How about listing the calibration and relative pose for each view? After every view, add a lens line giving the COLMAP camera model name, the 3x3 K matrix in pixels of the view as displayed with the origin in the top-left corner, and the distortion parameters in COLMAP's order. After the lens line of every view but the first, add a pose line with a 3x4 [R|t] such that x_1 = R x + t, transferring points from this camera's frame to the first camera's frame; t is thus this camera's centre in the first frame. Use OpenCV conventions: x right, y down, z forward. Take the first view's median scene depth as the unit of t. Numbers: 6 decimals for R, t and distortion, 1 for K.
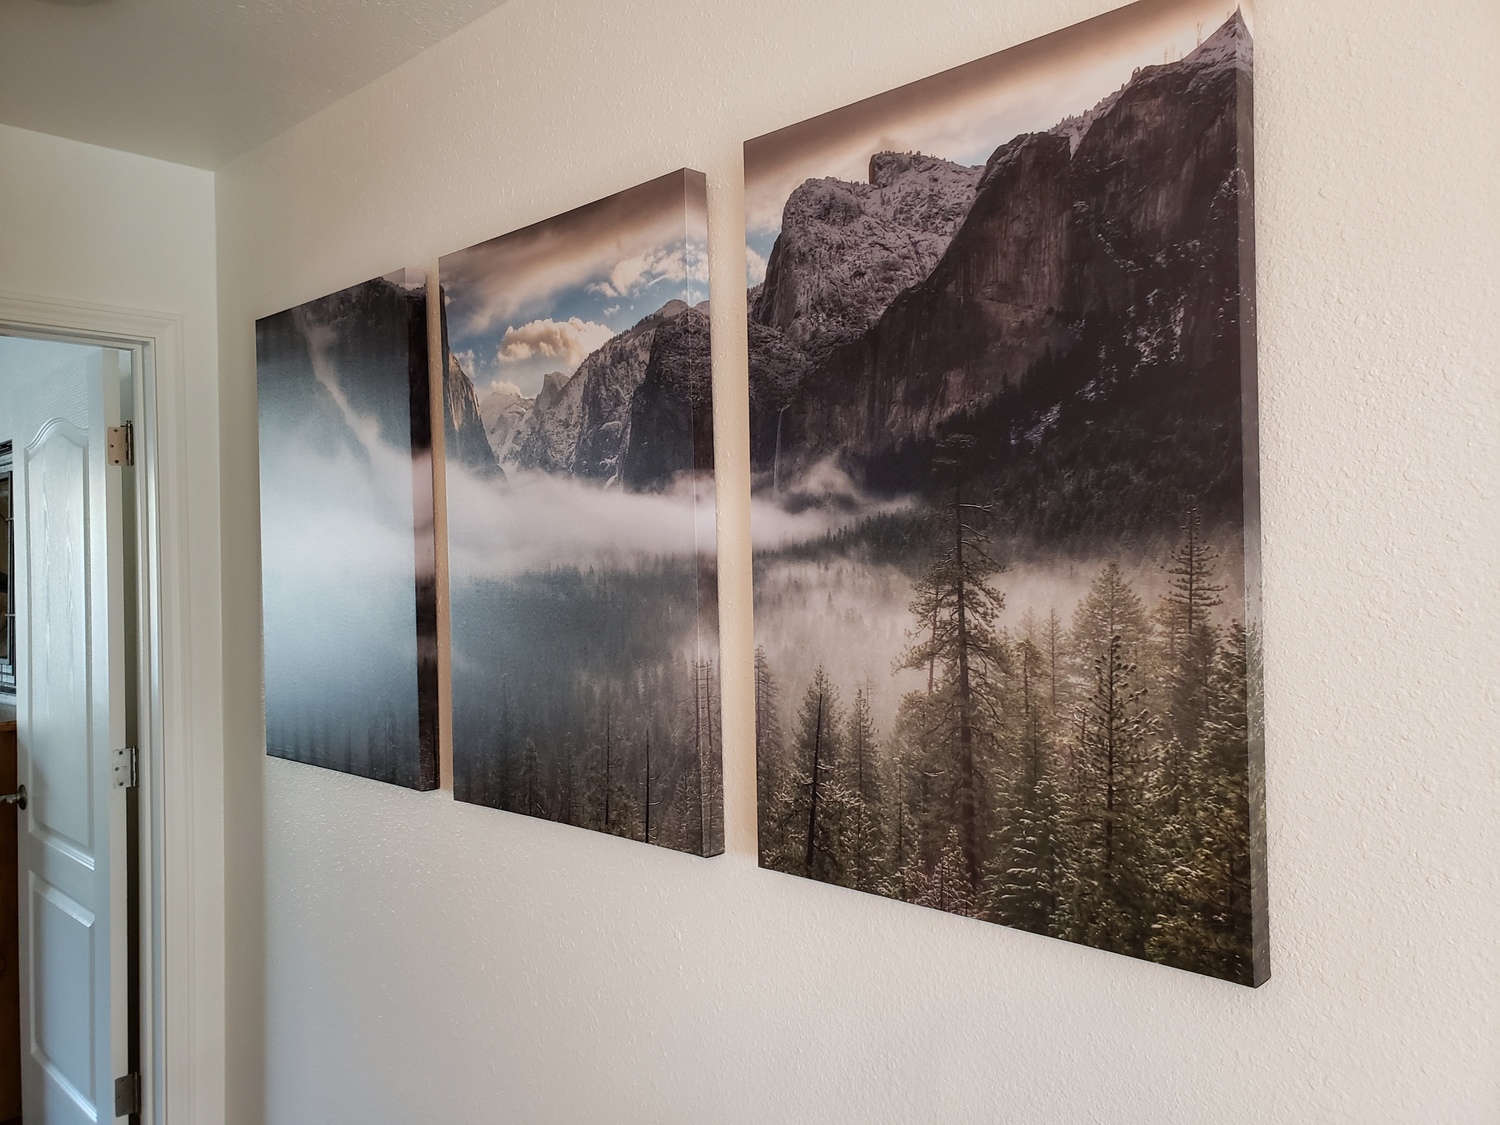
lens RADIAL K [[1171.4, 0, 754.4], [0, 1171.4, 563.5], [0, 0, 1]] dist [0.034622, 0.003163]
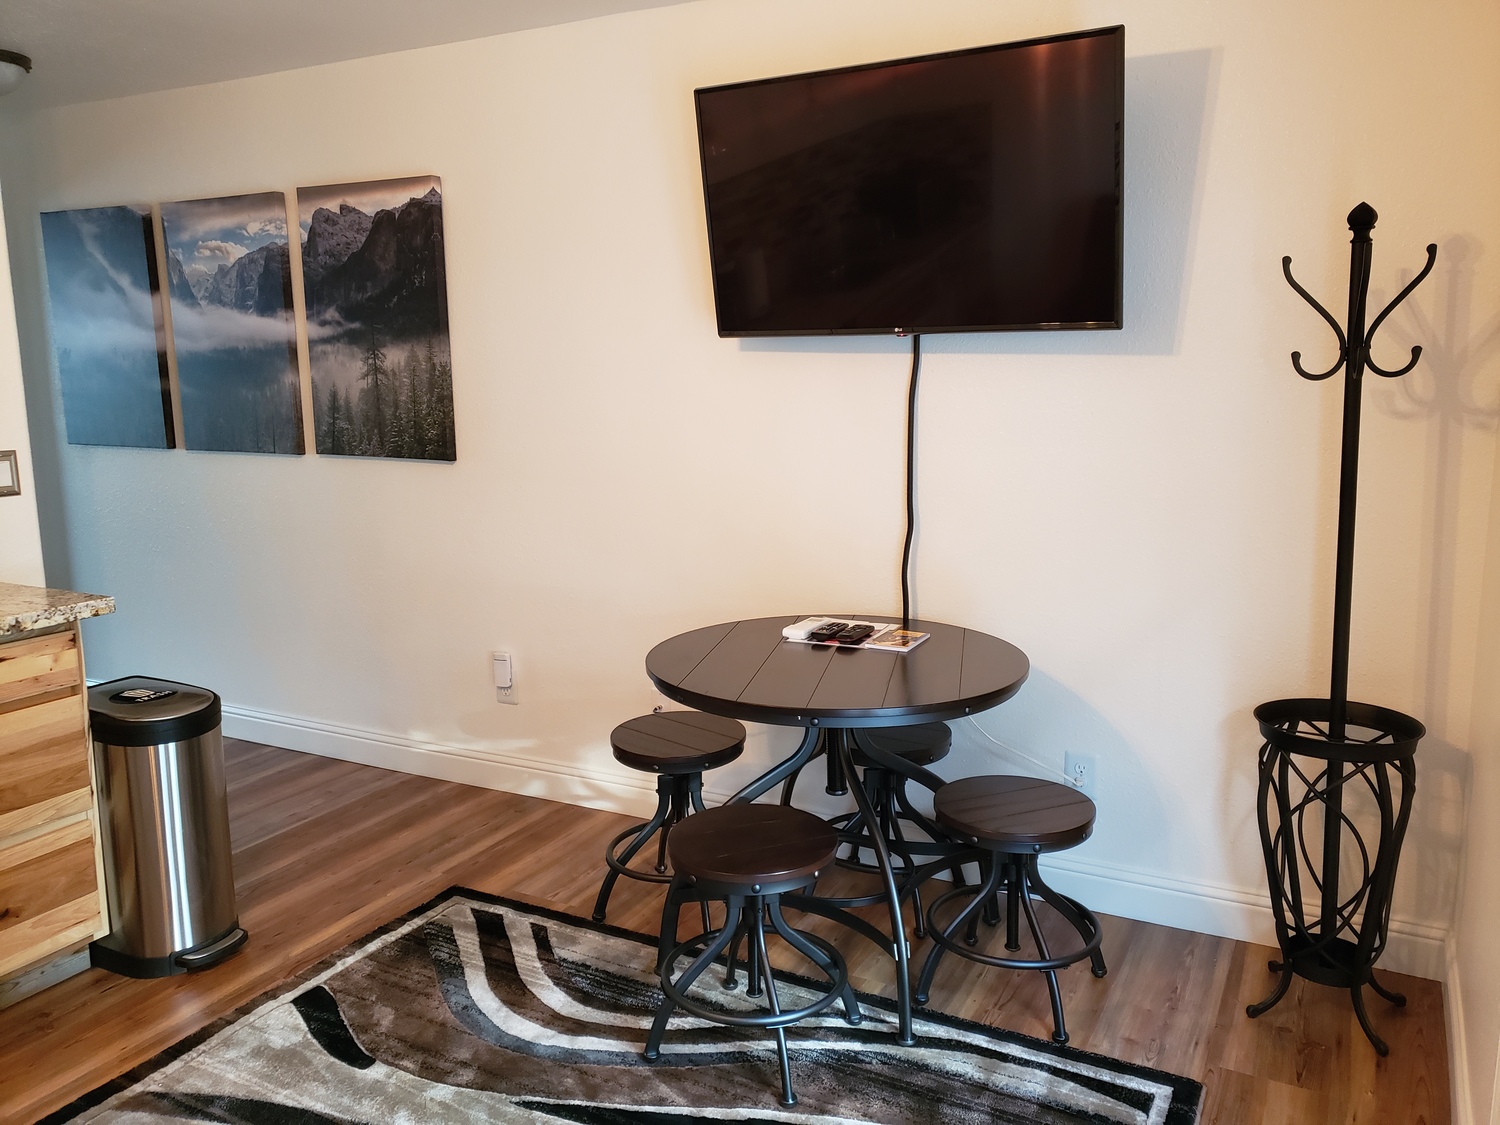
lens RADIAL K [[1171.4, 0, 745.8], [0, 1171.4, 556.9], [0, 0, 1]] dist [0.034622, 0.003163]
pose [[0.963958, -0.031770, 0.264150, 0.248737], [-0.009328, 0.988198, 0.152895, 0.061447], [-0.265890, -0.149848, 0.952286, -2.050521]]
